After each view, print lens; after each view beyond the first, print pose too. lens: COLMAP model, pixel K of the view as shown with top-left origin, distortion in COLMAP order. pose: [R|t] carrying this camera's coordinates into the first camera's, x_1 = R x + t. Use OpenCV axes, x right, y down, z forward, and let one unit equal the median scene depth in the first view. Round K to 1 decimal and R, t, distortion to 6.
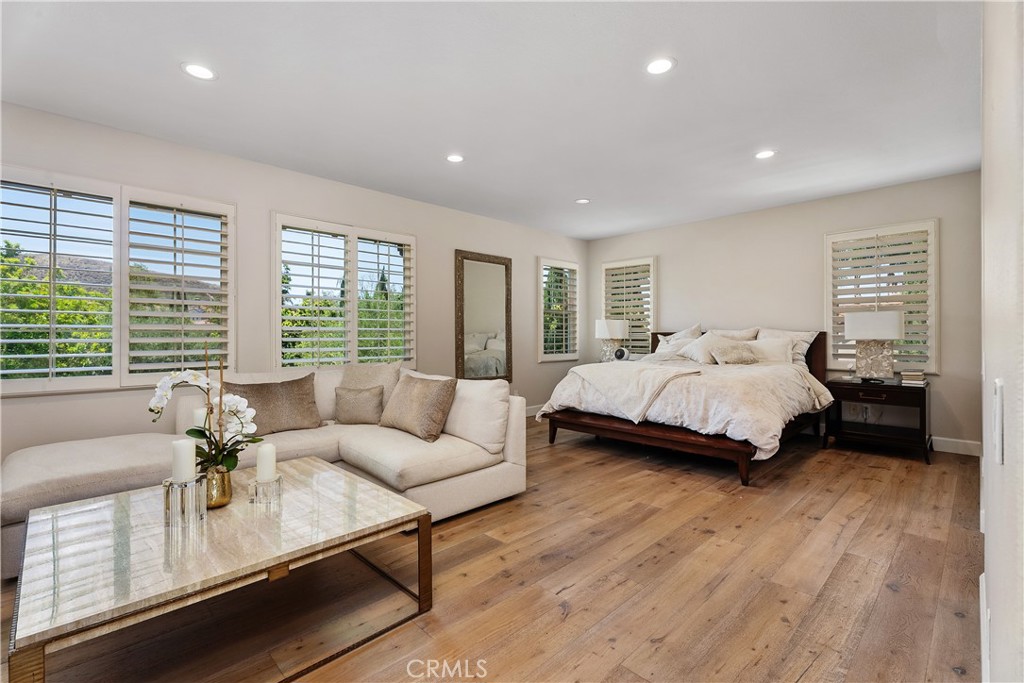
lens RADIAL K [[456.0, 0, 512.5], [0, 456.0, 334.9], [0, 0, 1]] dist [0.001173, -0.001555]
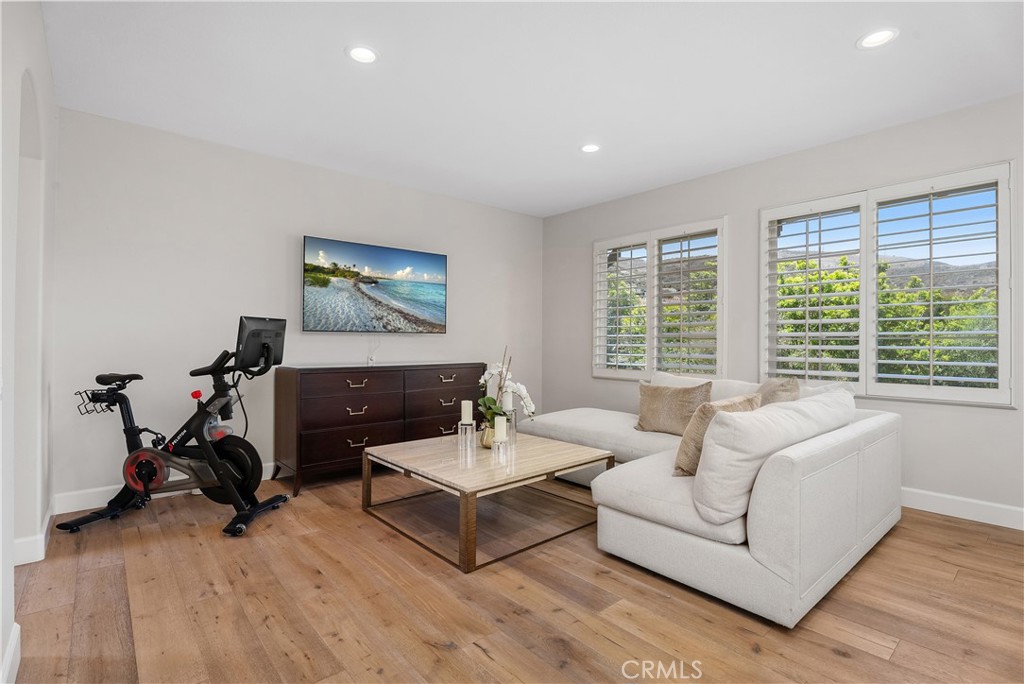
lens RADIAL K [[500.0, 0, 513.3], [0, 500.0, 345.1], [0, 0, 1]] dist [-0.003284, -0.000421]
pose [[-0.085632, 0.002148, -0.996324, 0.702570], [0.001330, 0.999997, 0.002041, 0.009584], [0.996326, -0.001150, -0.085635, 0.799345]]
